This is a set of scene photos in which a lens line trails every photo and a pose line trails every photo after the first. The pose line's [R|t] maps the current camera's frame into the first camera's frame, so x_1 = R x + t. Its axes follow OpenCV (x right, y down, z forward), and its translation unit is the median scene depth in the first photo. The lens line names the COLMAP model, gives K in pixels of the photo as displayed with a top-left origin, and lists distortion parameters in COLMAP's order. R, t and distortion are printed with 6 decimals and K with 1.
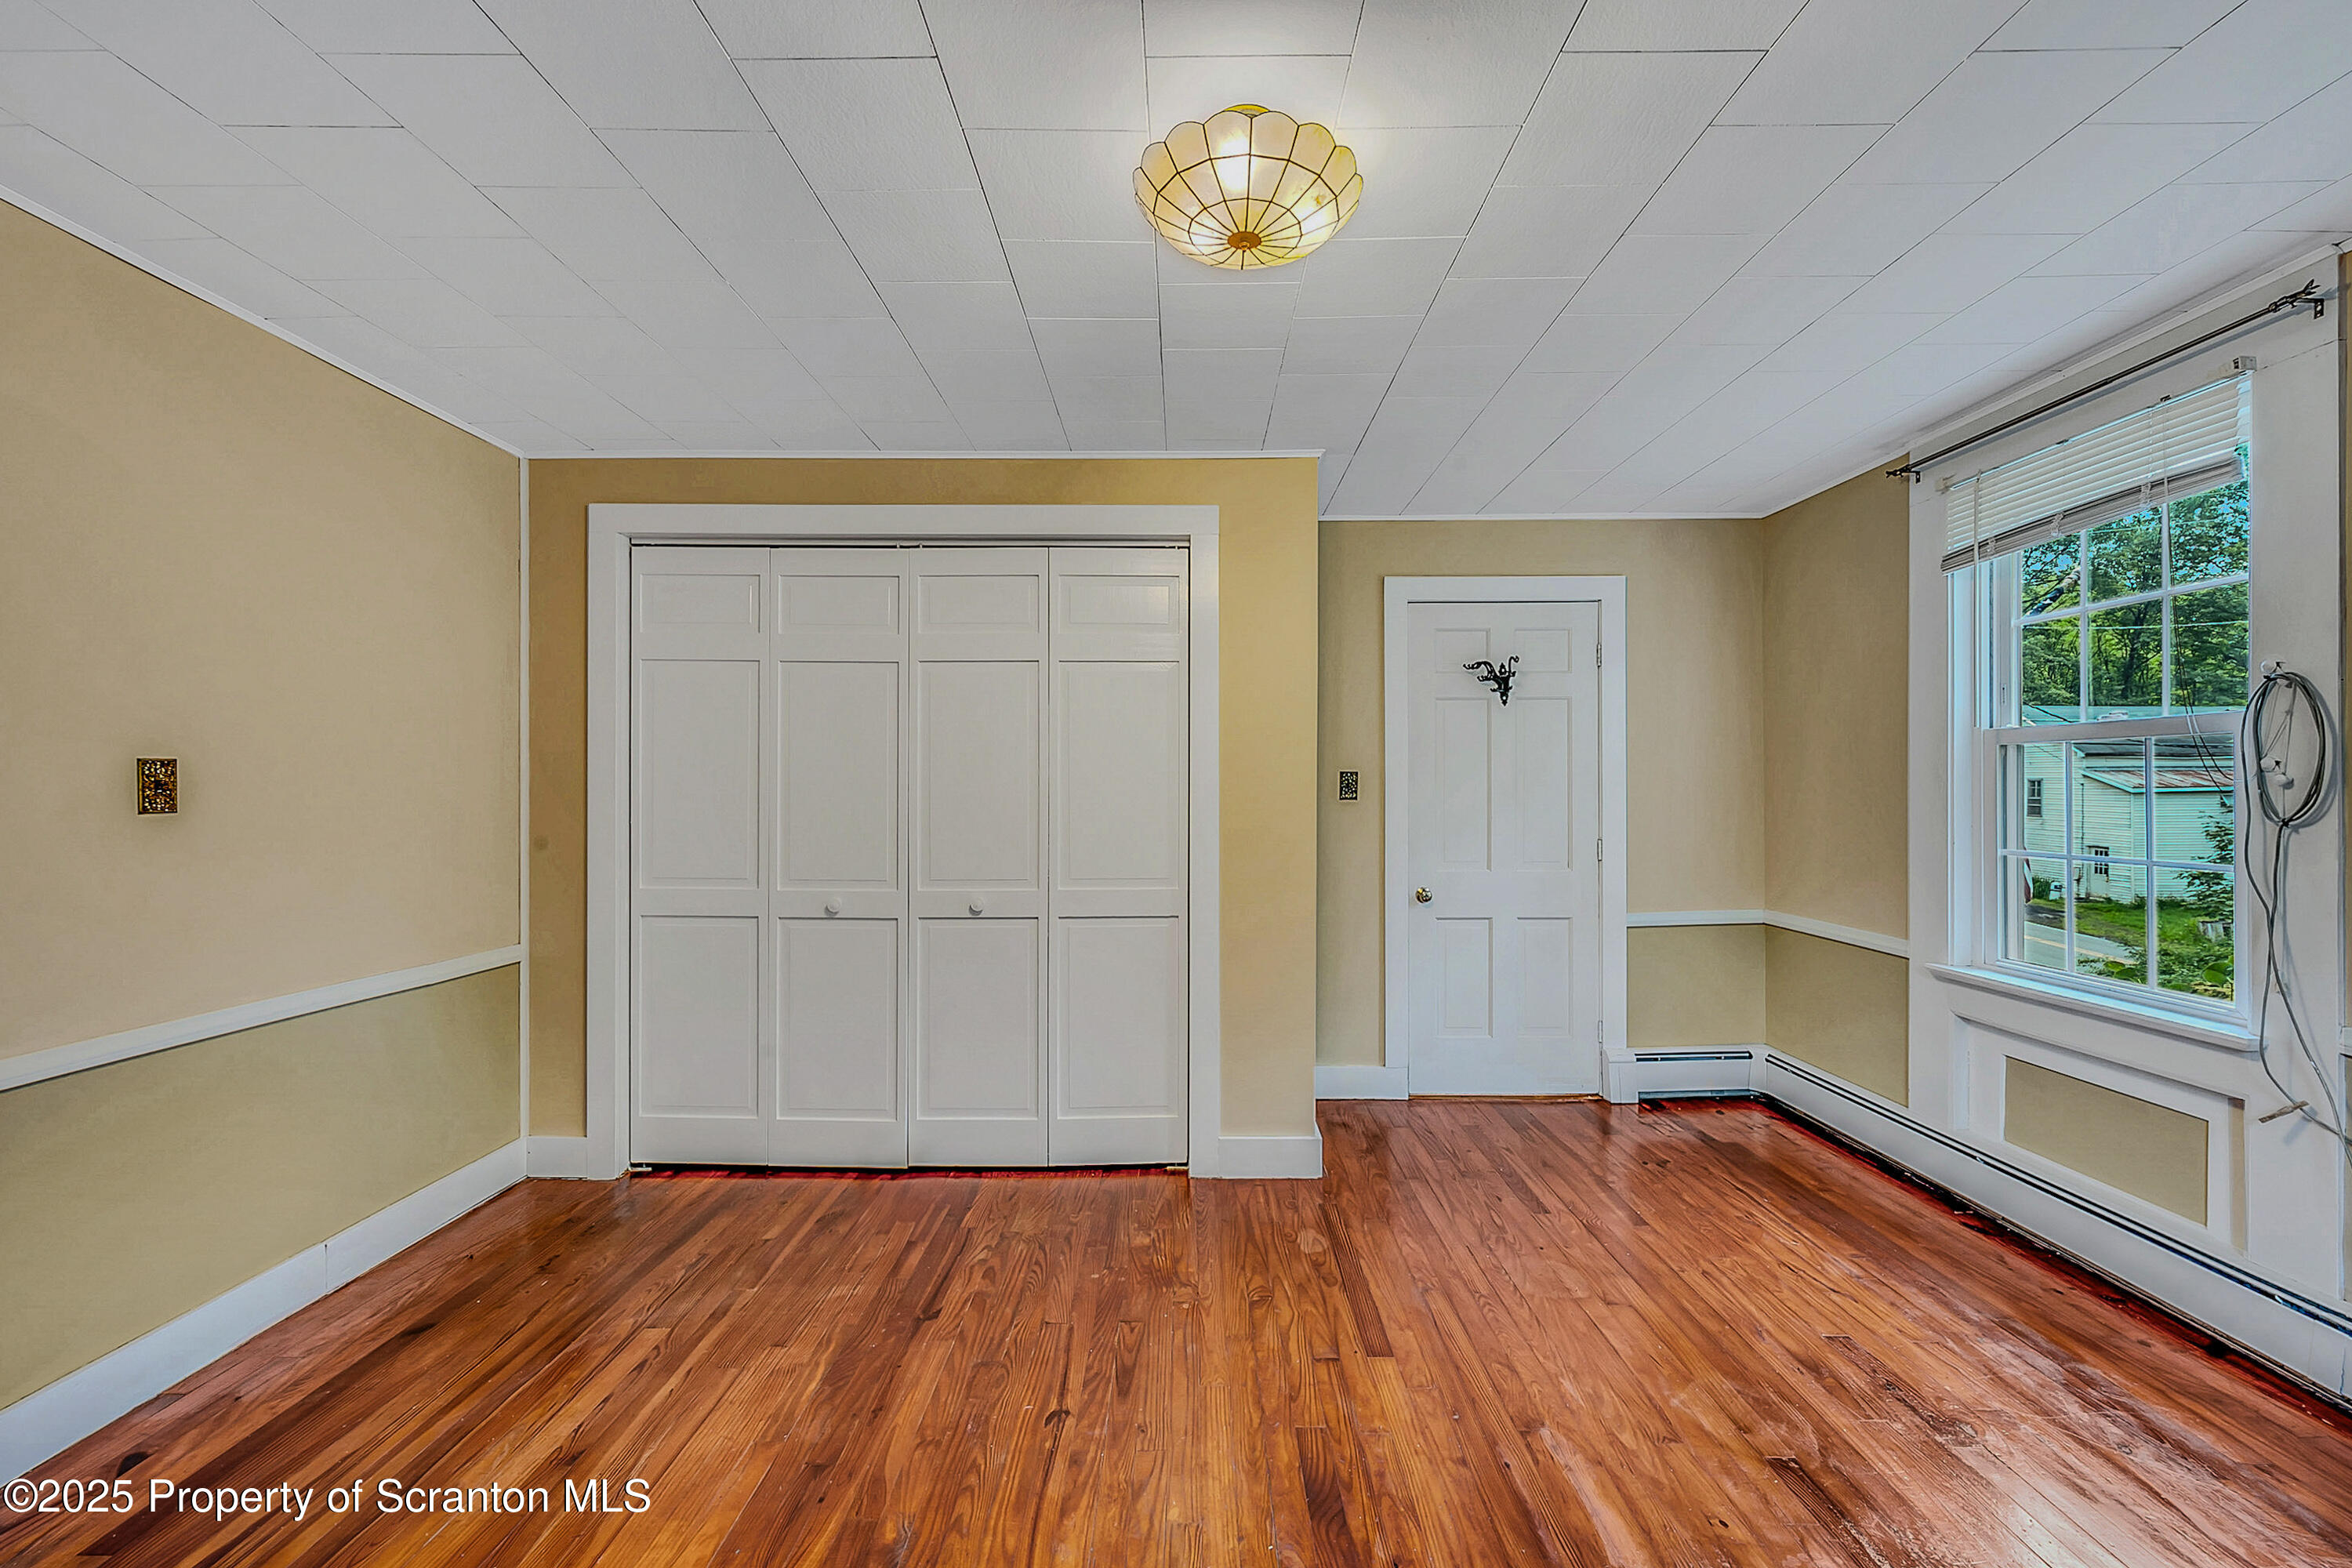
lens RADIAL K [[943.3, 0, 1190.5], [0, 943.3, 782.4], [0, 0, 1]] dist [0.000406, 0.000416]
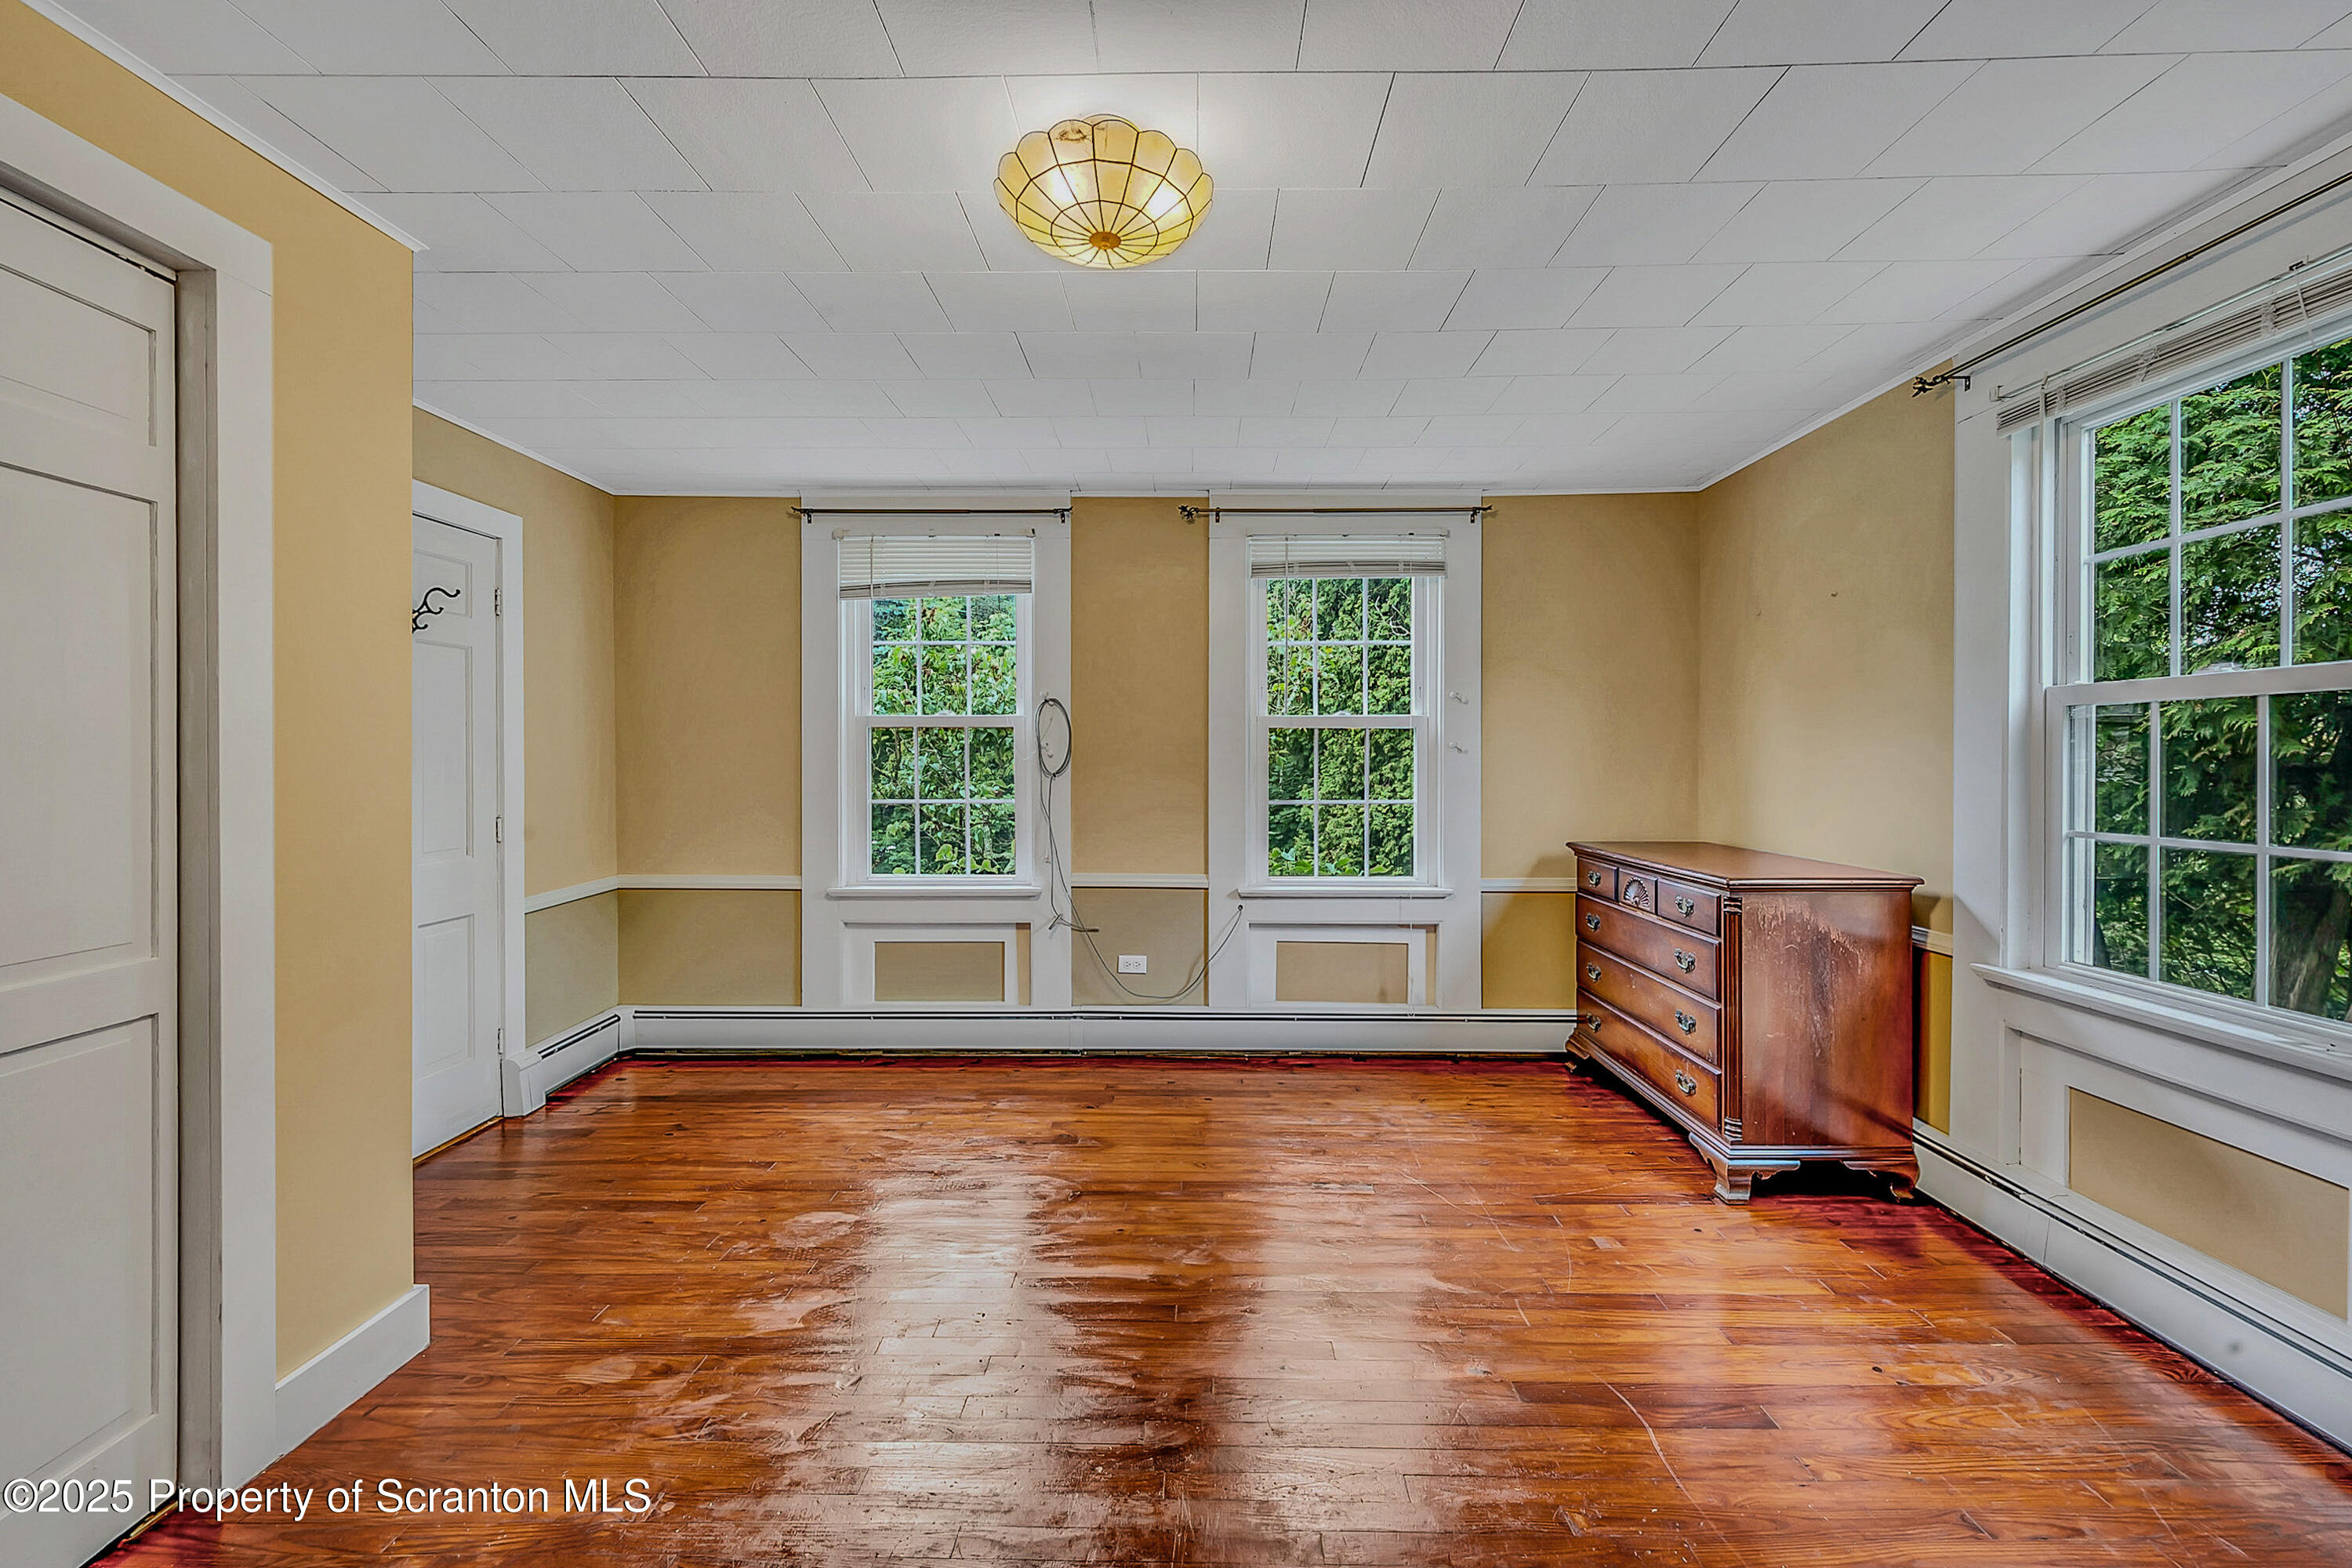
lens RADIAL K [[944.6, 0, 1176.5], [0, 944.6, 759.8], [0, 0, 1]] dist [0.000511, 0.000270]
pose [[0.015624, -0.003956, 0.999870, -0.568449], [-0.006472, 0.999971, 0.004057, 0.000712], [-0.999857, -0.006535, 0.015598, 0.507861]]
